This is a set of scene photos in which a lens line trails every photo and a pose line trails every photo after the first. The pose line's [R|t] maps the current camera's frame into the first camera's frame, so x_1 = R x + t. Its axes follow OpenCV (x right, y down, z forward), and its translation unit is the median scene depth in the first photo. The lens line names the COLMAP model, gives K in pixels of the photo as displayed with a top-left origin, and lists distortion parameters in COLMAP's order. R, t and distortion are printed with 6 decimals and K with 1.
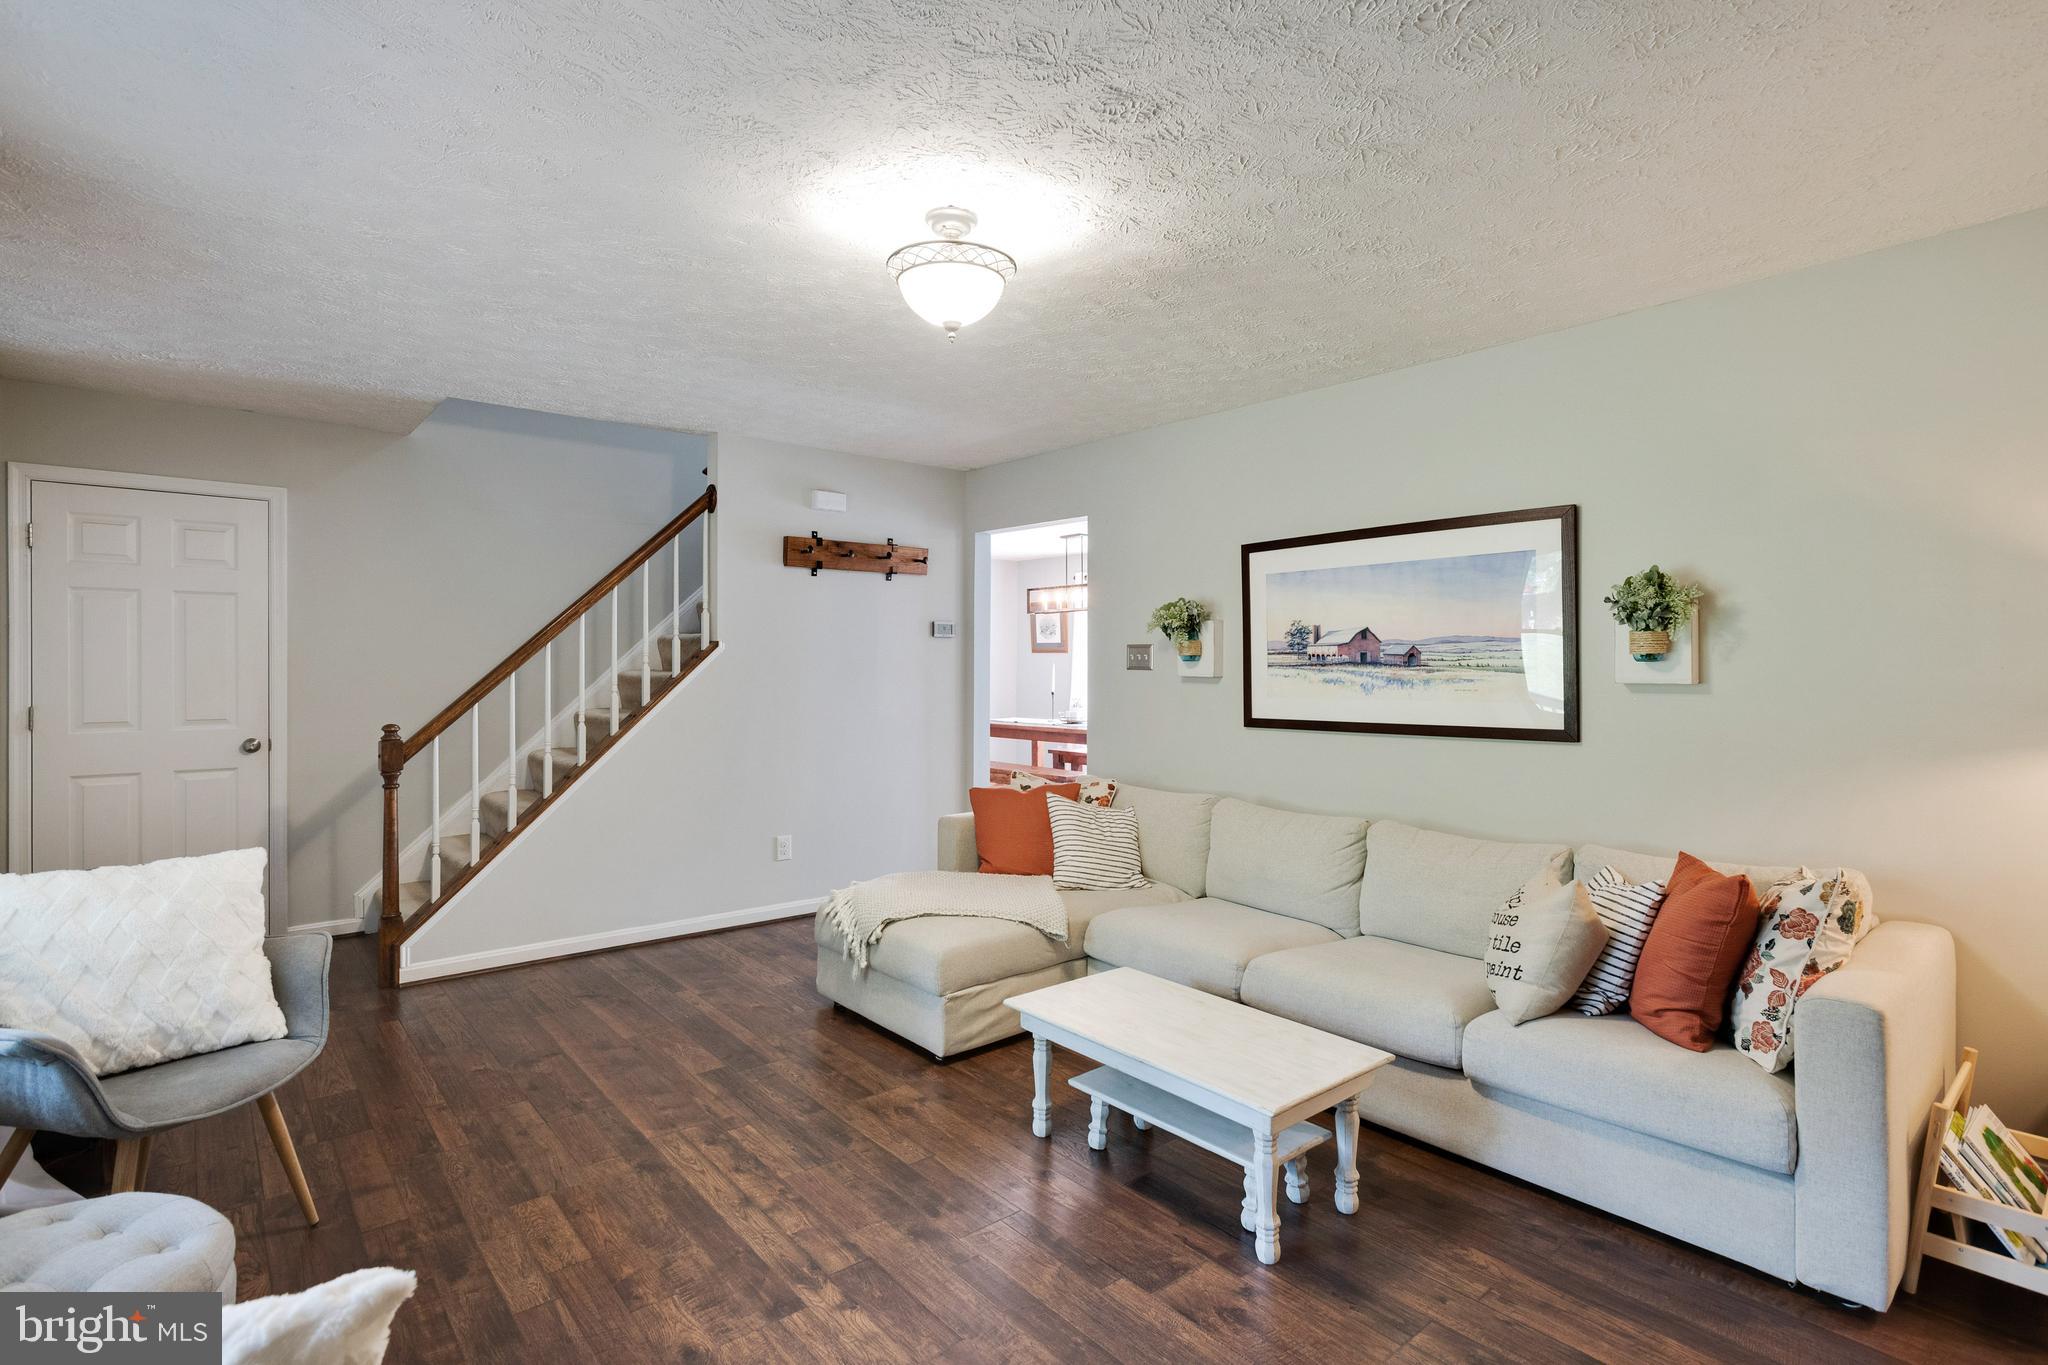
lens RADIAL K [[972.4, 0, 1026.7], [0, 972.4, 667.8], [0, 0, 1]] dist [-0.018735, 0.009852]
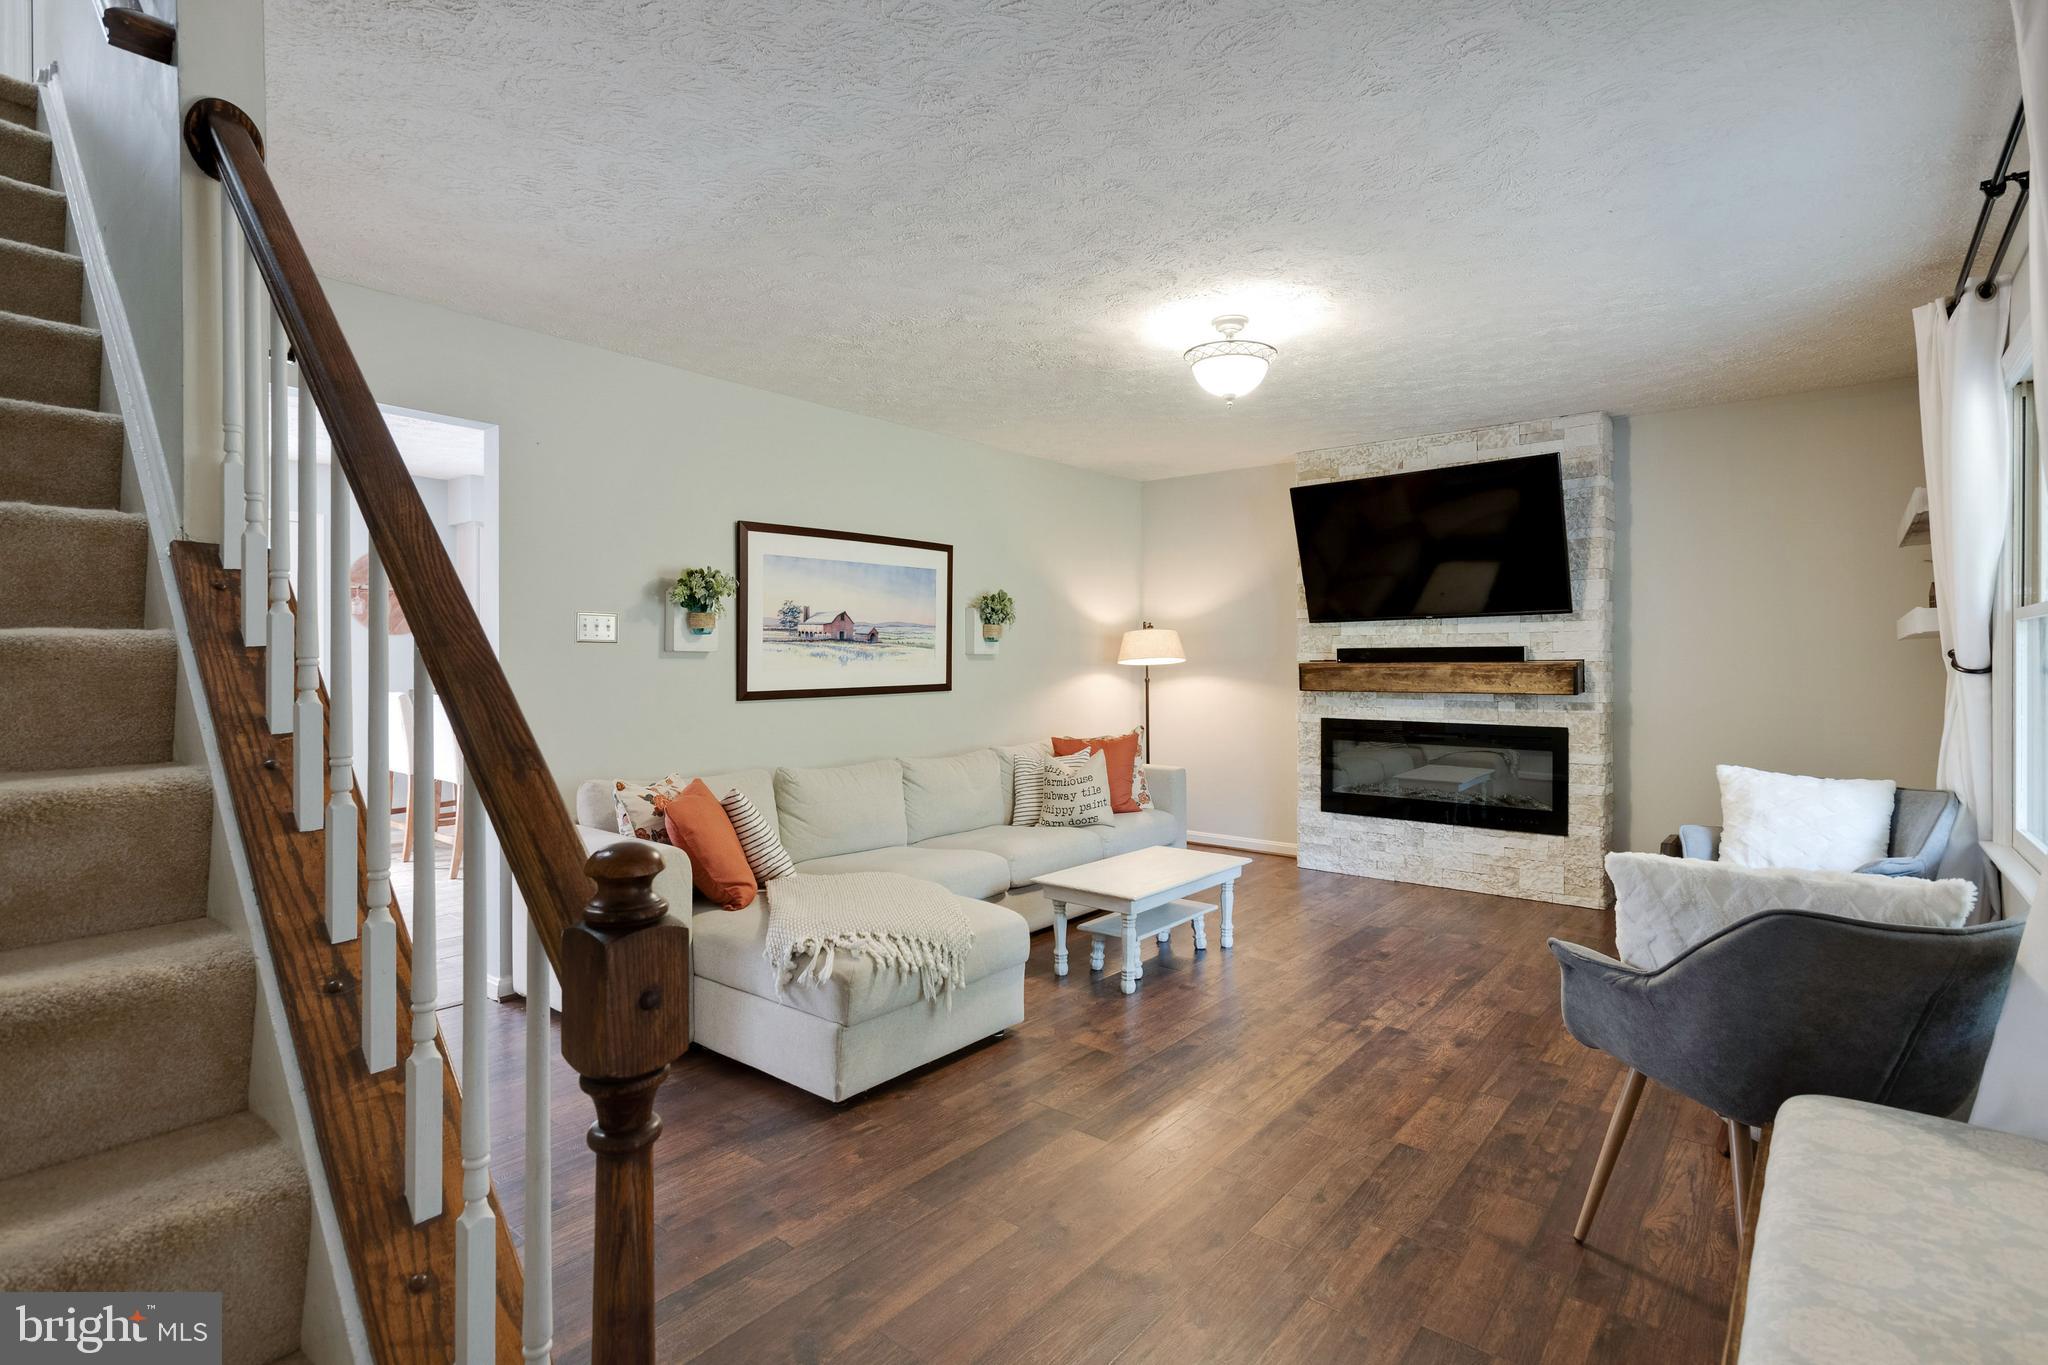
lens RADIAL K [[961.3, 0, 1017.9], [0, 961.3, 655.9], [0, 0, 1]] dist [-0.017896, 0.000401]
pose [[-0.153501, 0.002524, 0.988145, -1.060882], [0.002337, 0.999995, -0.002191, 0.021925], [-0.988146, 0.001973, -0.153506, 1.140549]]
